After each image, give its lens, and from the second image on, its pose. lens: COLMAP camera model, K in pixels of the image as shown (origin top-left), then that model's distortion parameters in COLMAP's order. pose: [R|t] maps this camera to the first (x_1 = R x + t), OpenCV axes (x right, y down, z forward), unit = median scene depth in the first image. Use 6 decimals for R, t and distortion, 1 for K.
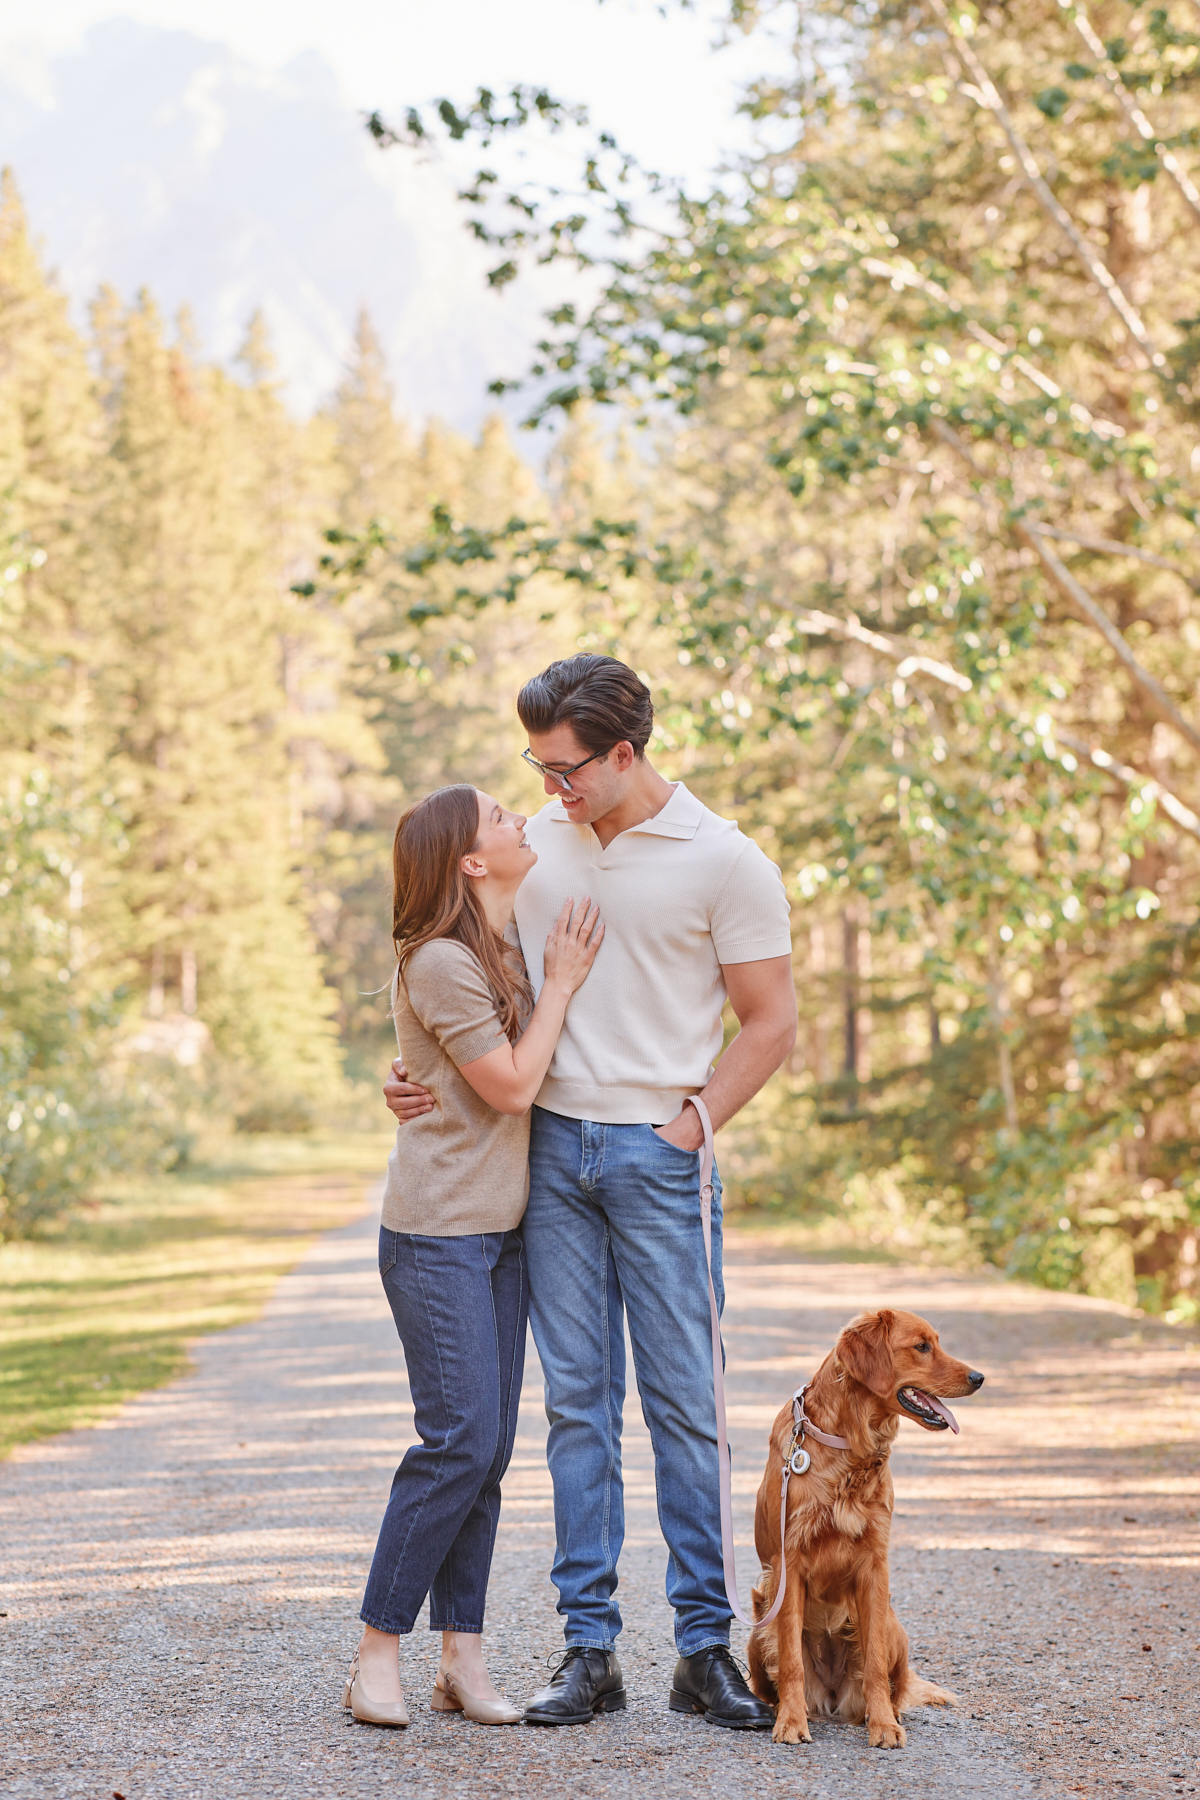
lens RADIAL K [[2875.0, 0, 600.0], [0, 2875.0, 900.0], [0, 0, 1]] dist [0.153181, 0.143269]
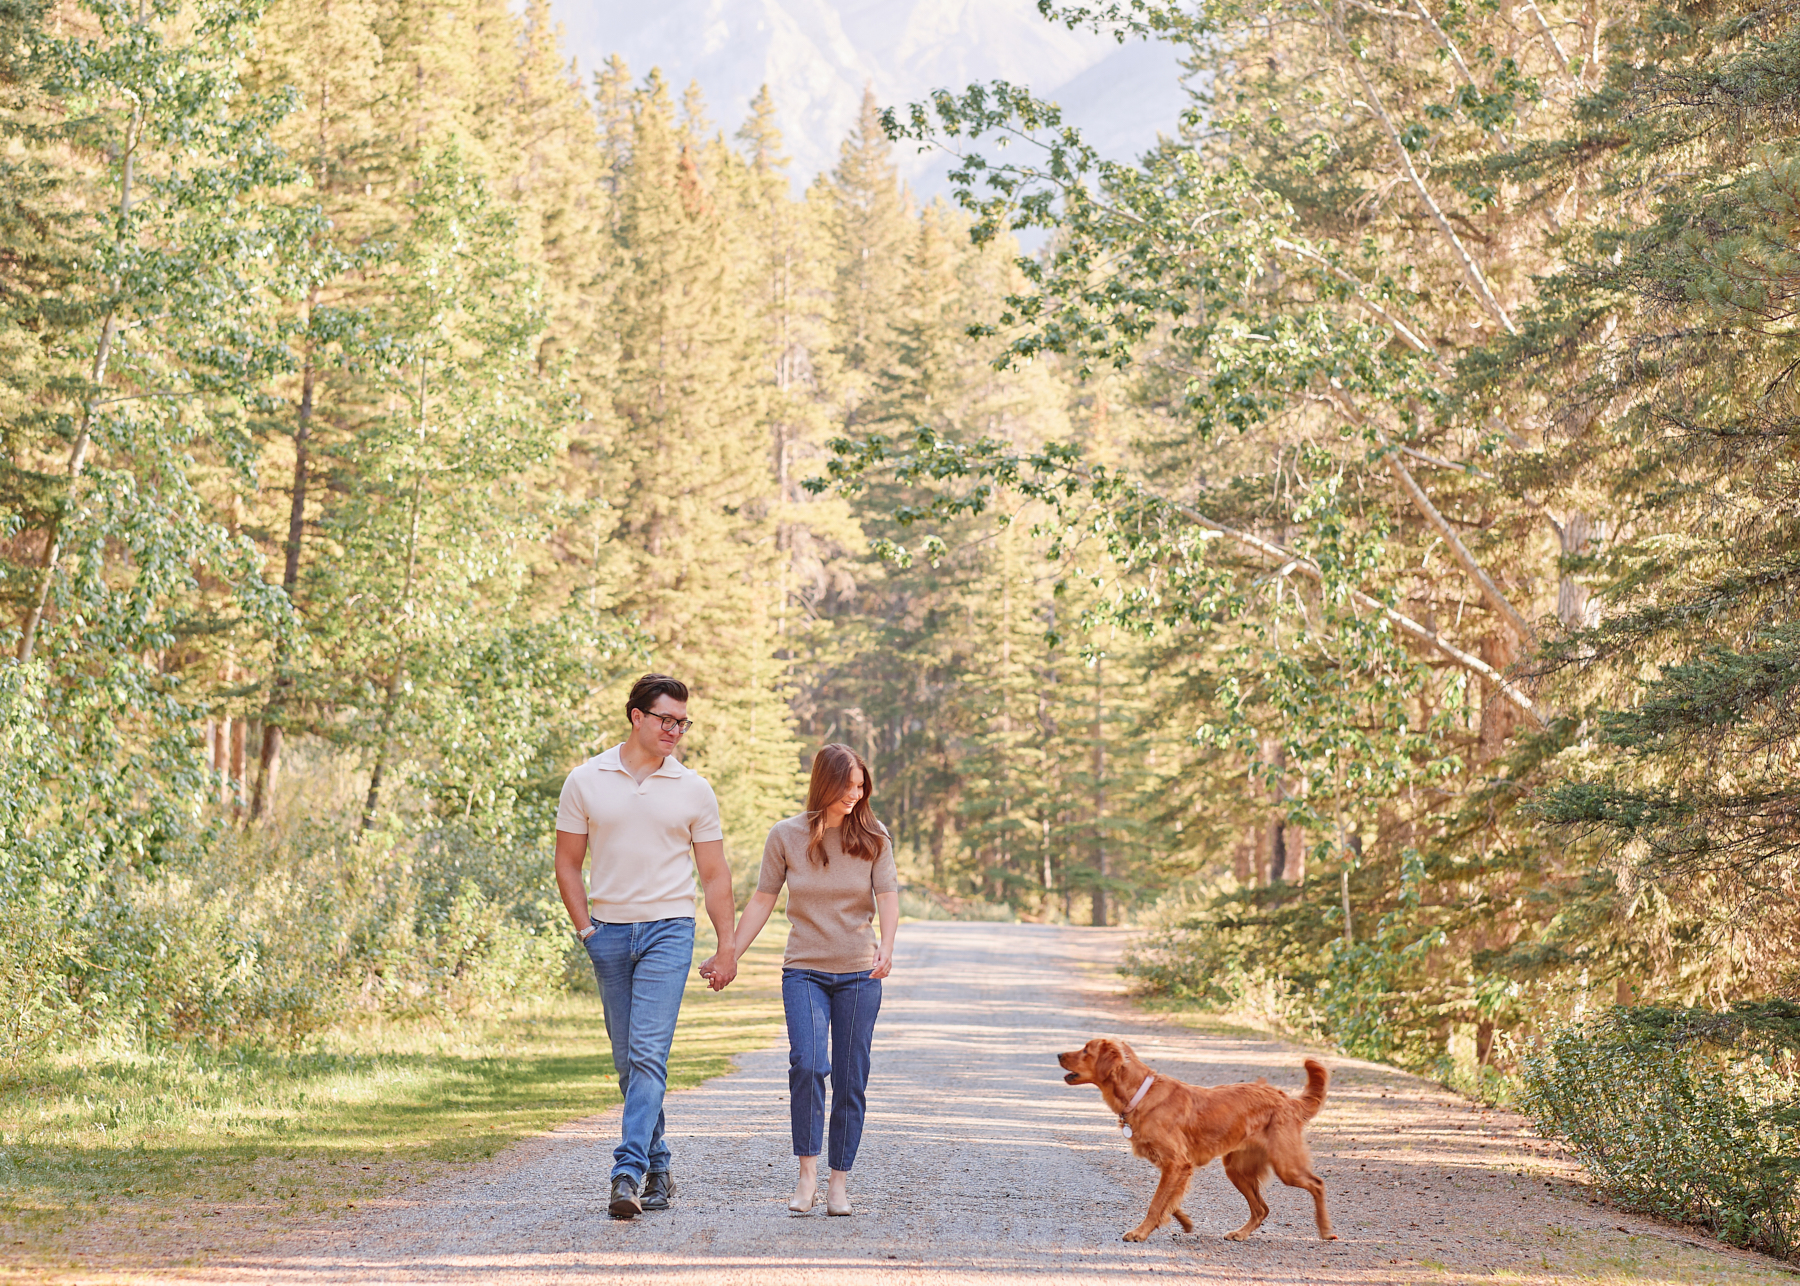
lens RADIAL K [[4261.0, 0, 903.0], [0, 4261.0, 565.4], [0, 0, 1]] dist [0.091138, -0.062801]
pose [[0.997246, 0.038804, -0.063203, 0.053629], [-0.038748, 0.999247, 0.002103, -0.076724], [0.063237, 0.000352, 0.997999, -0.840456]]
